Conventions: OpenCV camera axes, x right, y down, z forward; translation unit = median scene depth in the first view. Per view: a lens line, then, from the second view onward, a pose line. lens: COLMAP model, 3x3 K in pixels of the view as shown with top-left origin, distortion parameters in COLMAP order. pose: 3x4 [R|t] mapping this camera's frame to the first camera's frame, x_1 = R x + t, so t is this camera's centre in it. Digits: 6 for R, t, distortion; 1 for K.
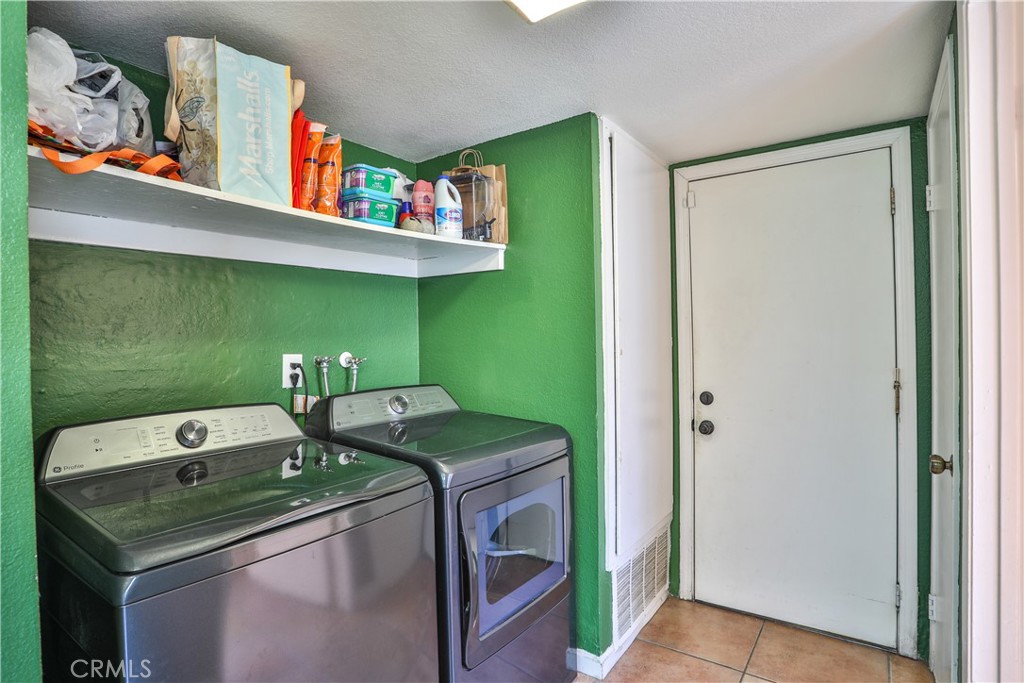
lens RADIAL K [[523.1, 0, 509.7], [0, 523.1, 341.3], [0, 0, 1]] dist [-0.078686, 0.030267]
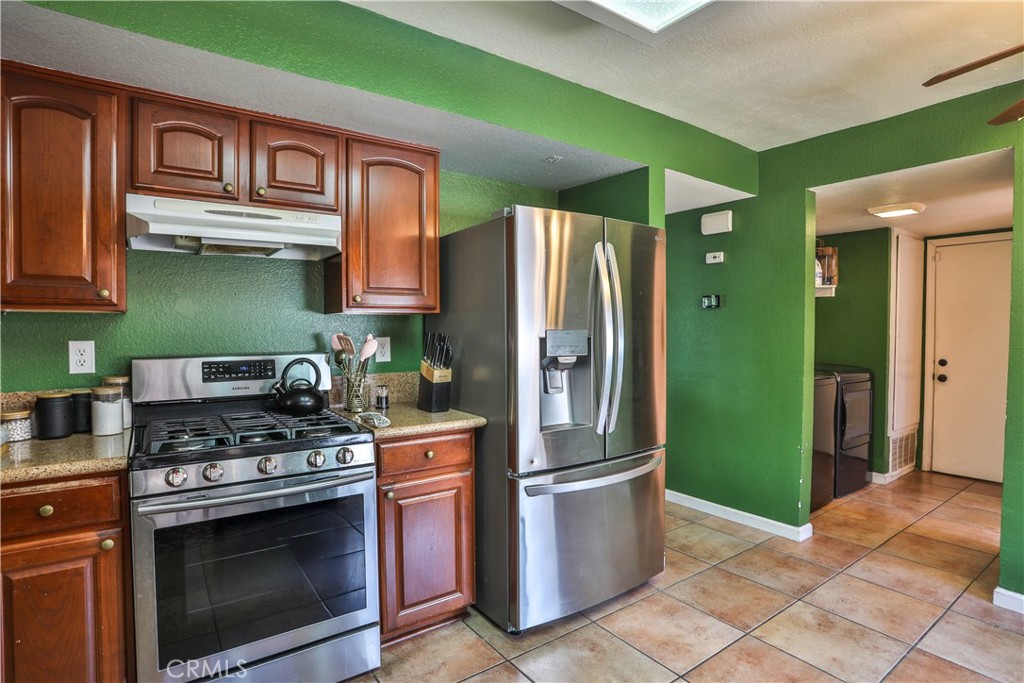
lens RADIAL K [[523.1, 0, 509.7], [0, 523.1, 341.3], [0, 0, 1]] dist [-0.078686, 0.030267]
pose [[0.946305, 0.024699, -0.322330, -0.539181], [-0.015056, 0.999362, 0.032376, -0.003790], [0.322924, -0.025785, 0.946074, -1.267129]]
